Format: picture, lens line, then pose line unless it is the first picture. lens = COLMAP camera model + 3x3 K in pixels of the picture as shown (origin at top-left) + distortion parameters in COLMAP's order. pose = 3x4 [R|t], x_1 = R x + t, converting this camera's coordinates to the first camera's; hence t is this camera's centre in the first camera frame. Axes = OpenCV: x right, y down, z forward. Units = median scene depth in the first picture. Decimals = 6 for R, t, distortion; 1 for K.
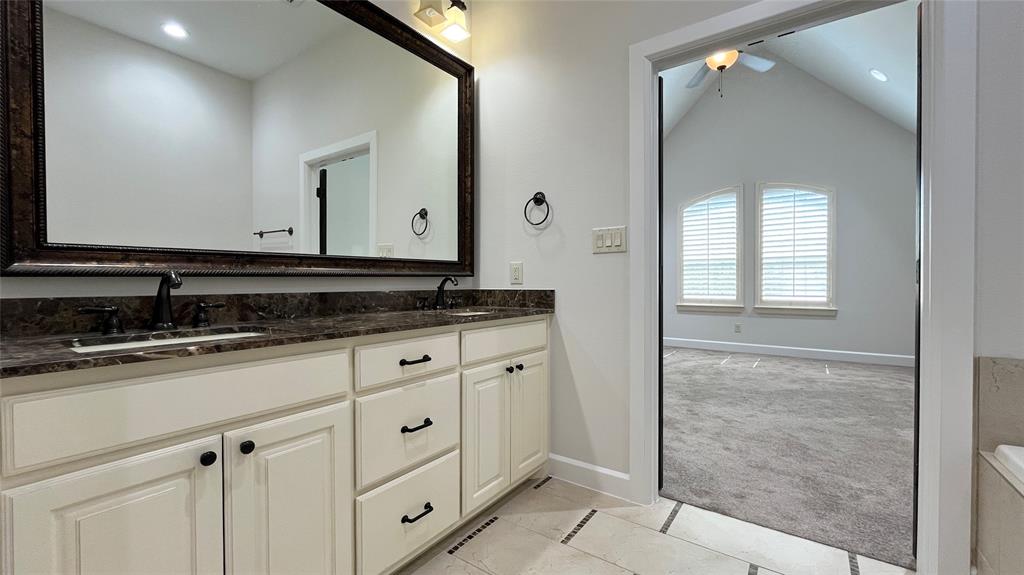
lens RADIAL K [[414.6, 0, 510.8], [0, 414.6, 285.6], [0, 0, 1]] dist [-0.005083, 0.000993]
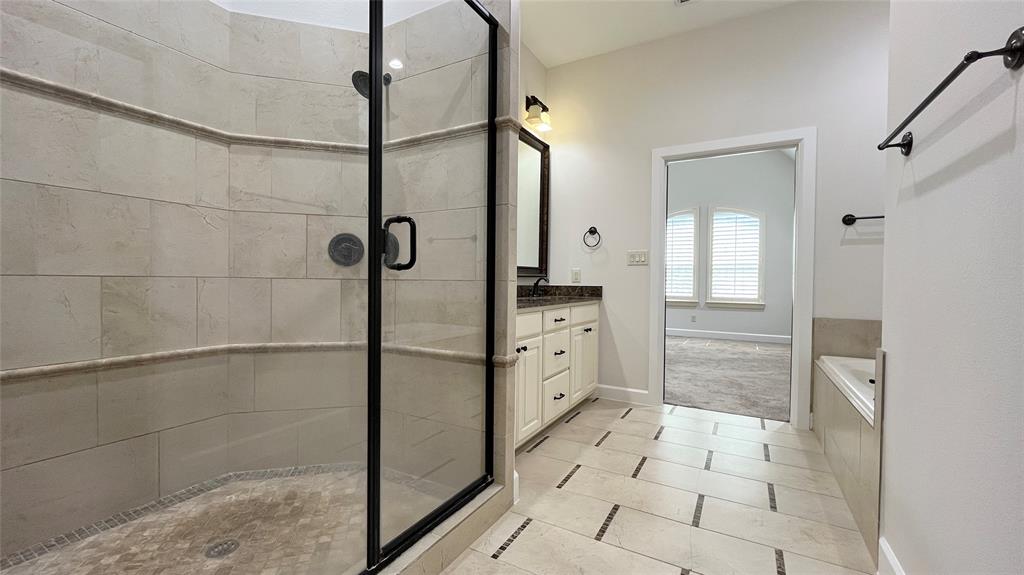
lens RADIAL K [[414.6, 0, 510.1], [0, 414.6, 285.9], [0, 0, 1]] dist [-0.005083, 0.000993]
pose [[0.994331, 0.012887, 0.105543, -0.384292], [-0.013529, 0.999894, 0.005376, 0.004959], [-0.105462, -0.006773, 0.994400, -0.543931]]
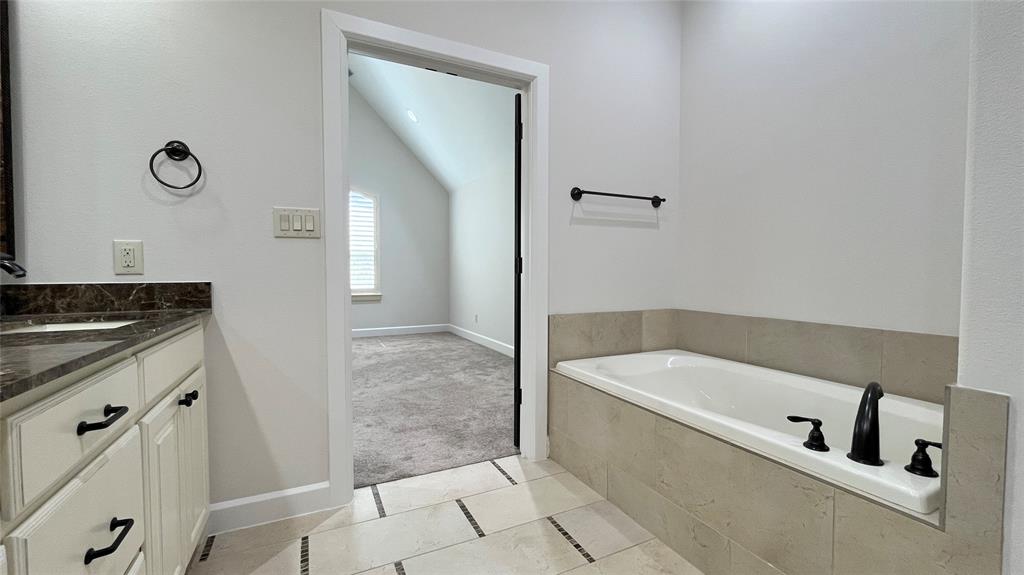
lens RADIAL K [[414.6, 0, 508.1], [0, 414.6, 286.6], [0, 0, 1]] dist [-0.005083, 0.000993]
pose [[0.477466, -0.028398, 0.878191, -0.249153], [0.005677, 0.999556, 0.029236, -0.000658], [-0.878632, -0.008974, 0.477416, 0.165160]]
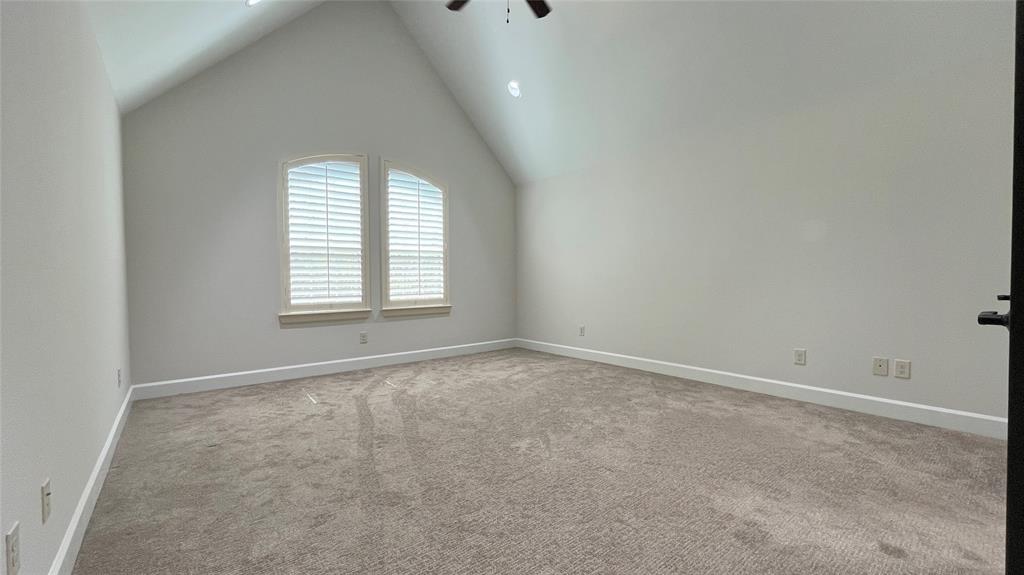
lens RADIAL K [[414.6, 0, 501.9], [0, 414.6, 287.3], [0, 0, 1]] dist [-0.005083, 0.000993]
pose [[0.280301, -0.018536, 0.959733, -0.307464], [0.017996, 0.999739, 0.014053, 0.001041], [-0.959744, 0.013332, 0.280561, 1.285278]]
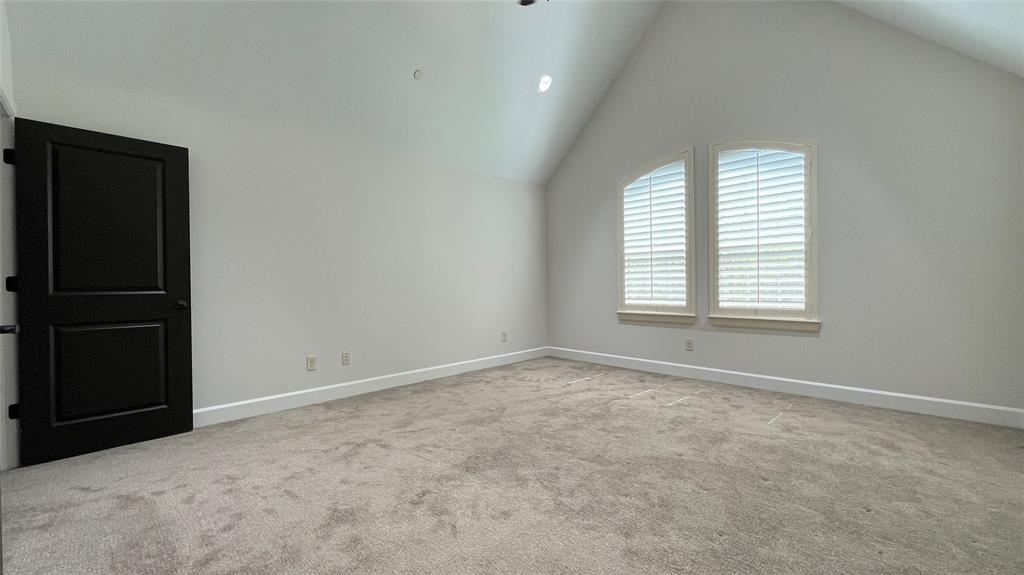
lens RADIAL K [[414.6, 0, 513.1], [0, 414.6, 284.7], [0, 0, 1]] dist [-0.005083, 0.000993]
pose [[0.987038, -0.005524, -0.160391, 0.874338], [0.004202, 0.999954, -0.008579, 0.002687], [0.160431, 0.007793, 0.987016, 0.553168]]
